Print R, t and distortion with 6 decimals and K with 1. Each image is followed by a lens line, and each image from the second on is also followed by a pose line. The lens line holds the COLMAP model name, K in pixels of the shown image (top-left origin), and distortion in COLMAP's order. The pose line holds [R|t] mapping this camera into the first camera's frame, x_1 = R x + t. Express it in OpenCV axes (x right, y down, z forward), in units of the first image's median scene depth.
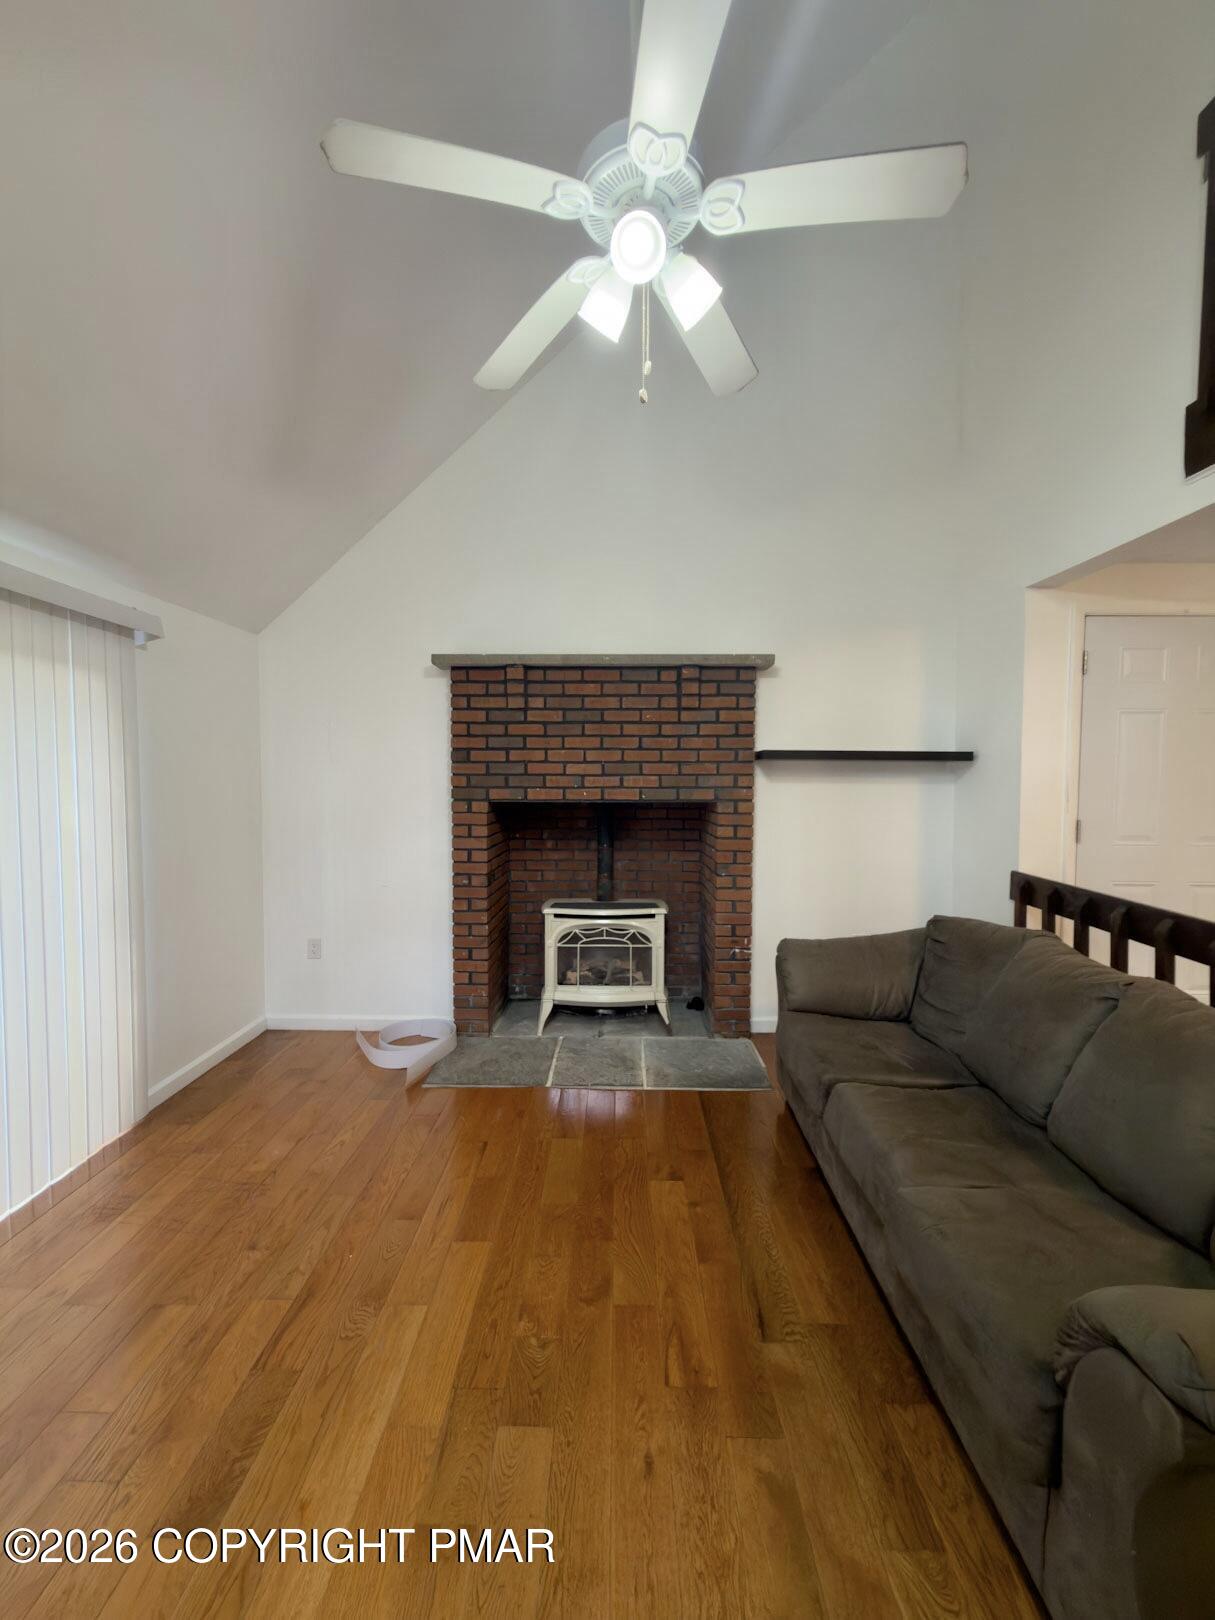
lens RADIAL K [[646.4, 0, 597.4], [0, 646.4, 812.1], [0, 0, 1]] dist [-0.000620, -0.000211]
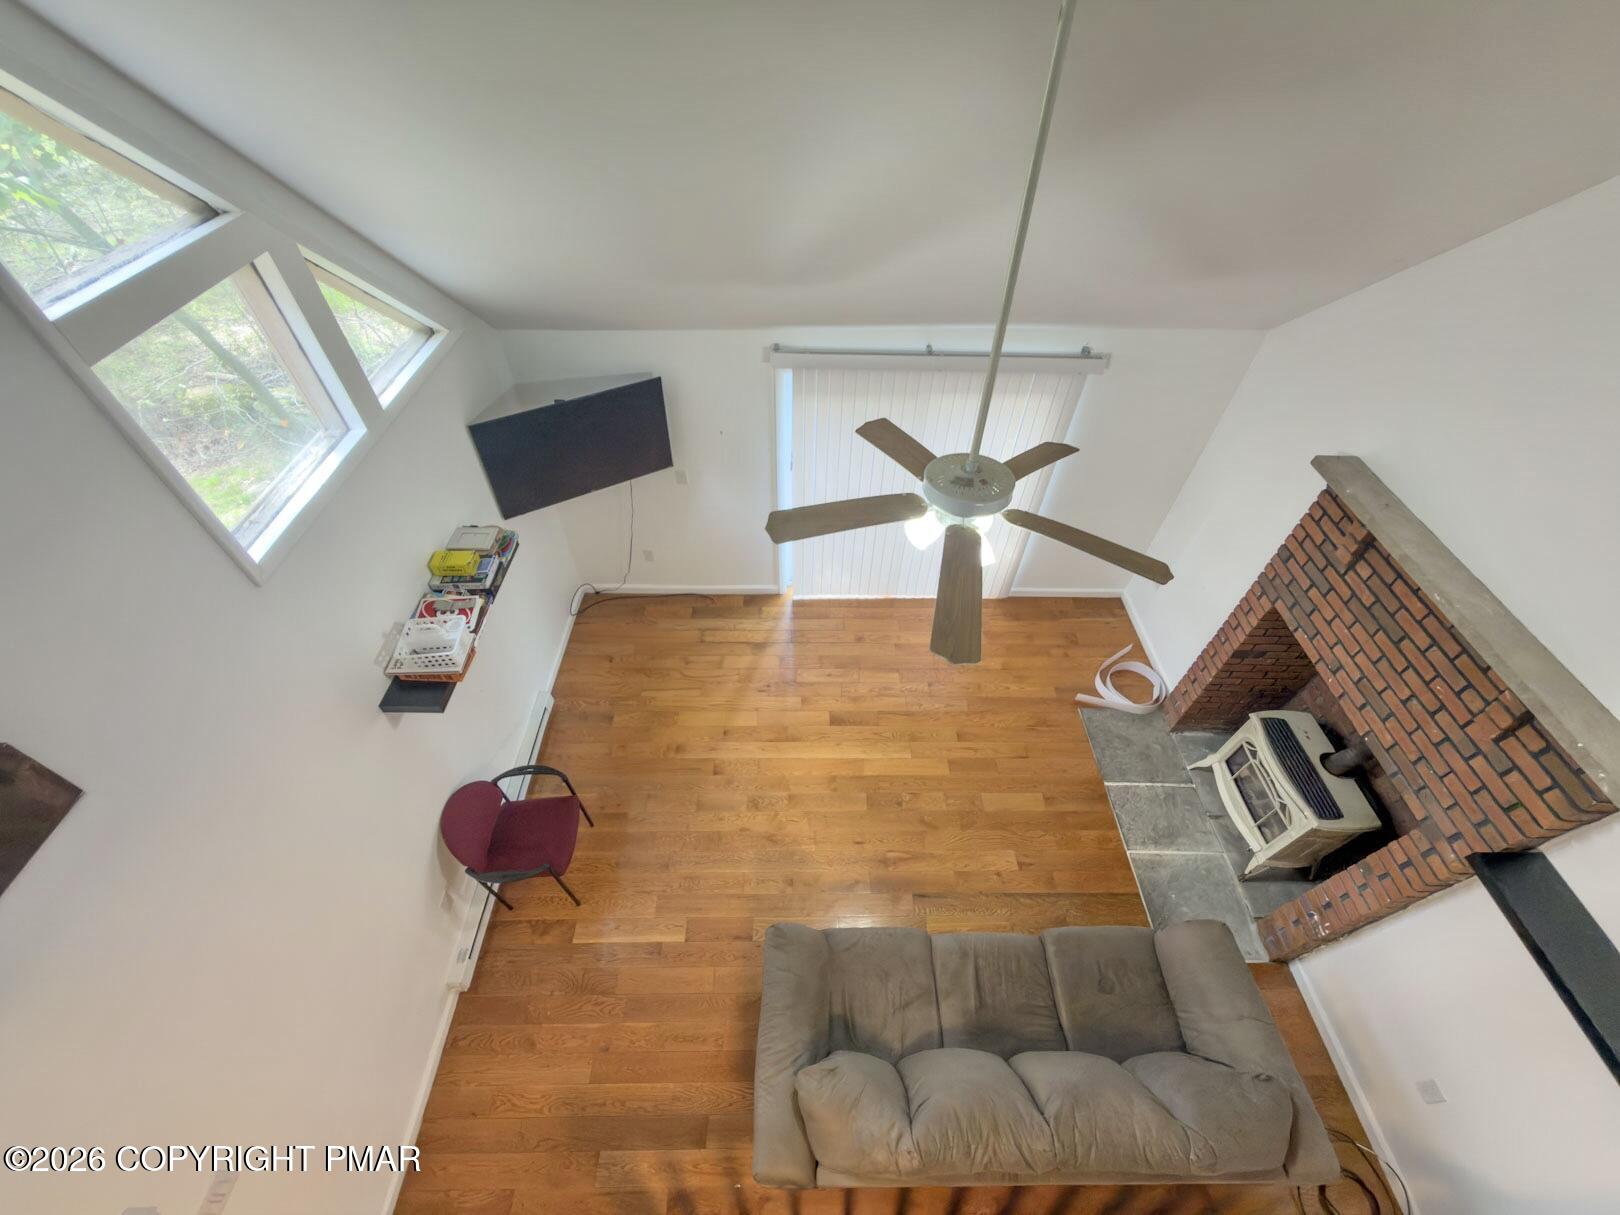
lens RADIAL K [[646.4, 0, 815.6], [0, 646.4, 617.6], [0, 0, 1]] dist [-0.000620, -0.000211]
pose [[0.043968, 0.748250, -0.661958, 0.502263], [-0.072727, 0.663238, 0.744867, -0.737627], [0.996382, 0.015392, 0.083579, 0.223985]]
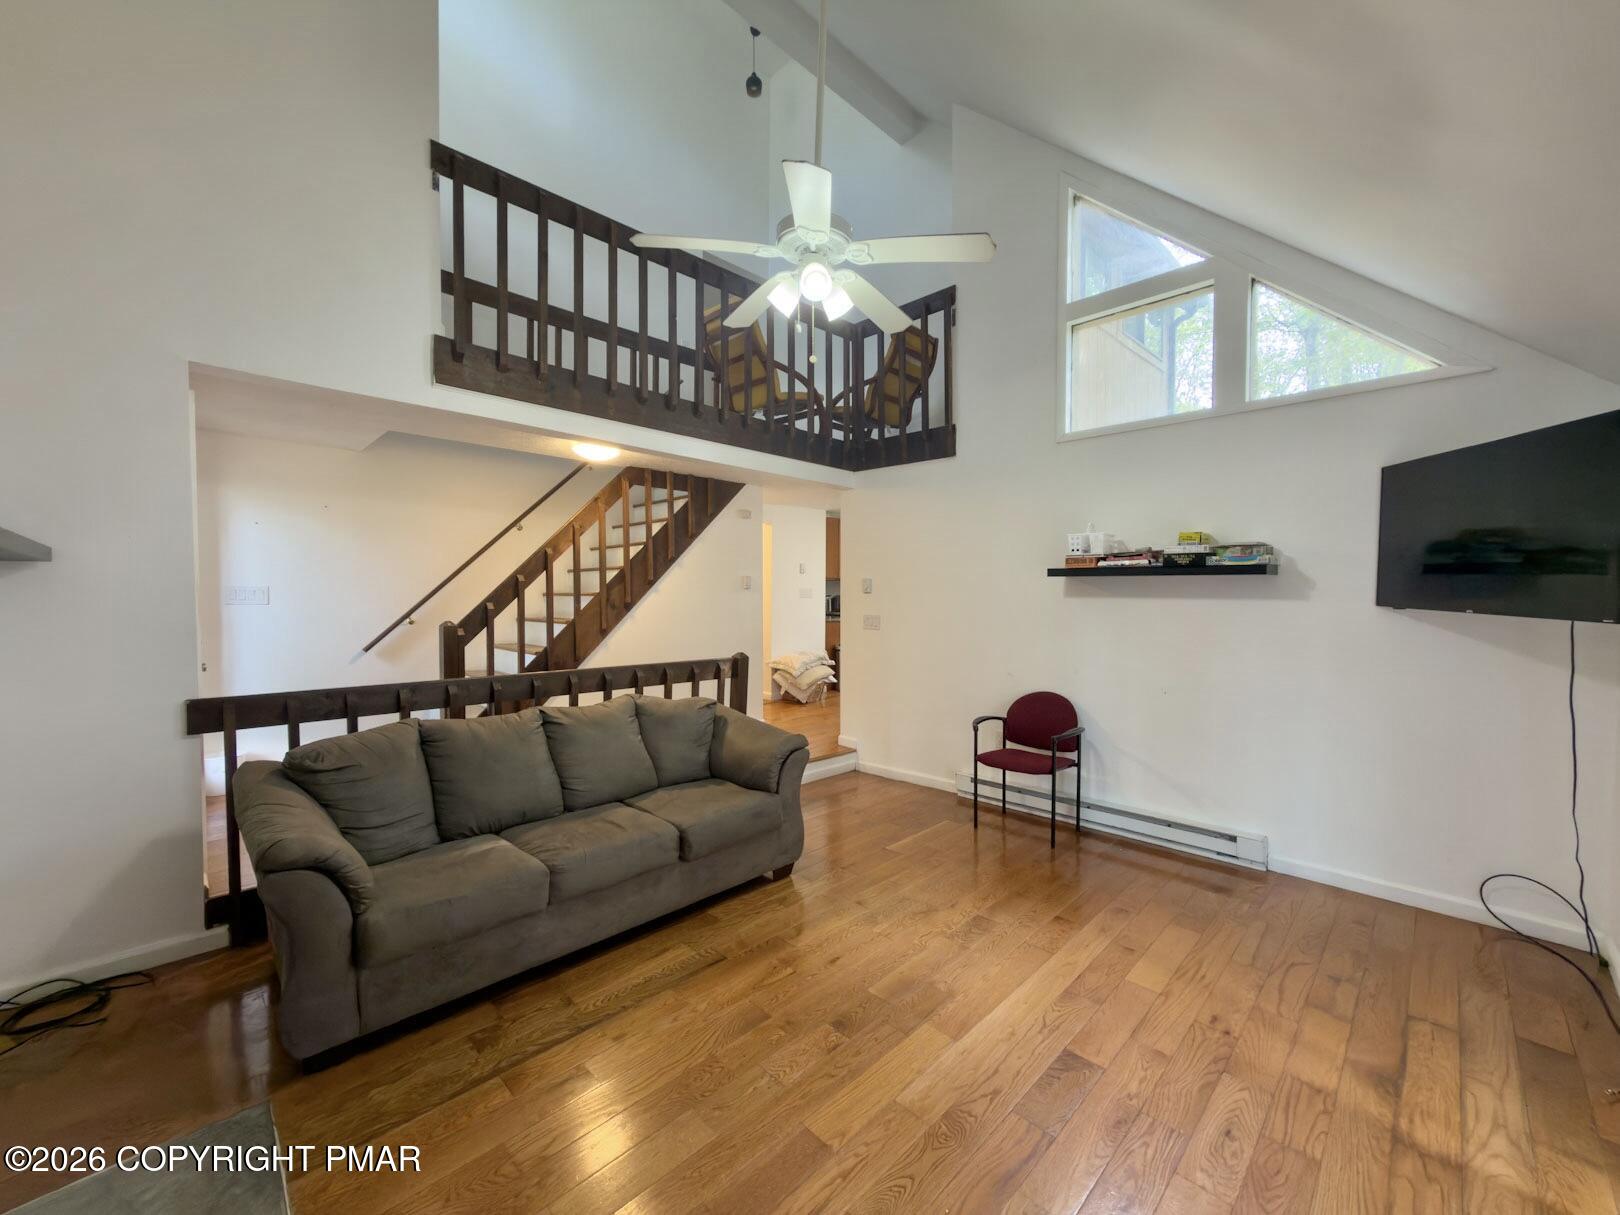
lens RADIAL K [[646.4, 0, 804.4], [0, 646.4, 601.6], [0, 0, 1]] dist [-0.000620, -0.000211]
pose [[-0.723253, -0.000397, 0.690583, -0.463492], [0.049466, 0.997401, 0.052379, -0.049839], [-0.688810, 0.072044, -0.721354, 0.950422]]
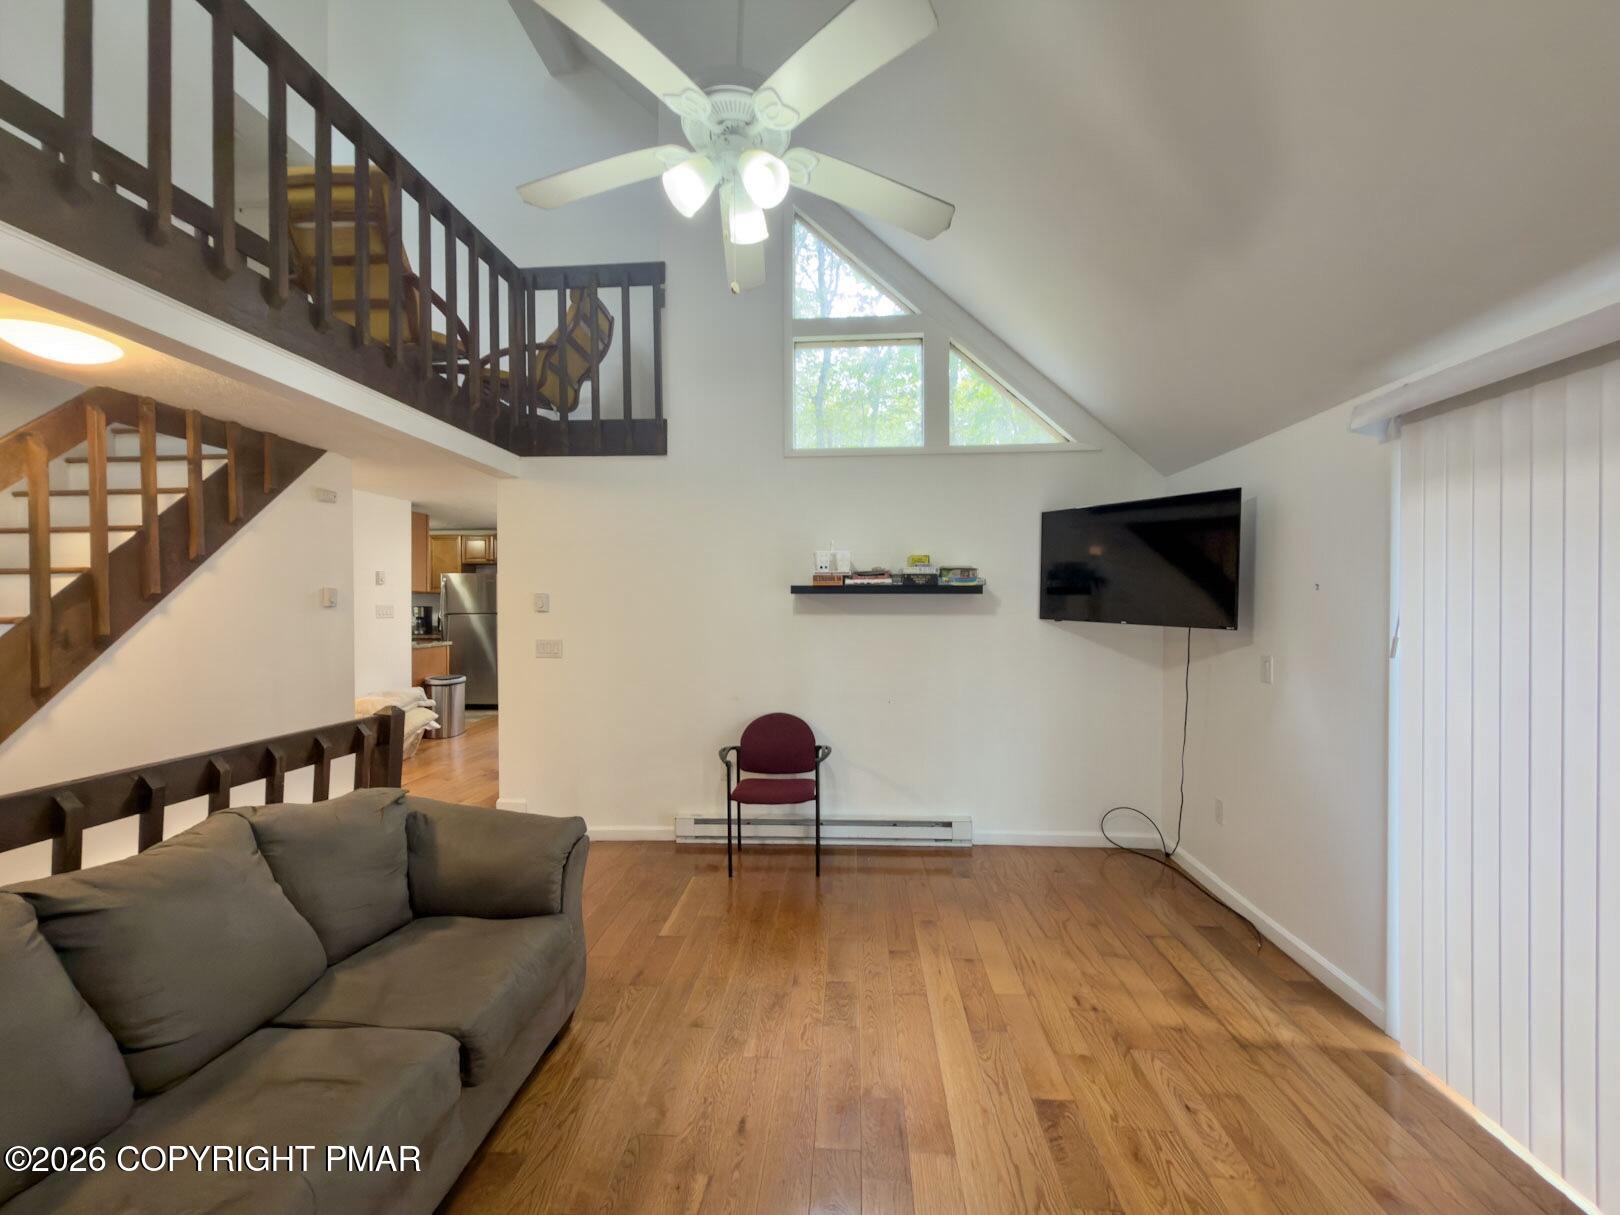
lens RADIAL K [[646.4, 0, 806.2], [0, 646.4, 602.9], [0, 0, 1]] dist [-0.000620, -0.000211]
pose [[-0.998972, 0.015216, 0.042710, -0.051708], [0.017758, 0.998053, 0.059791, -0.062866], [-0.041717, 0.060488, -0.997297, 0.925892]]
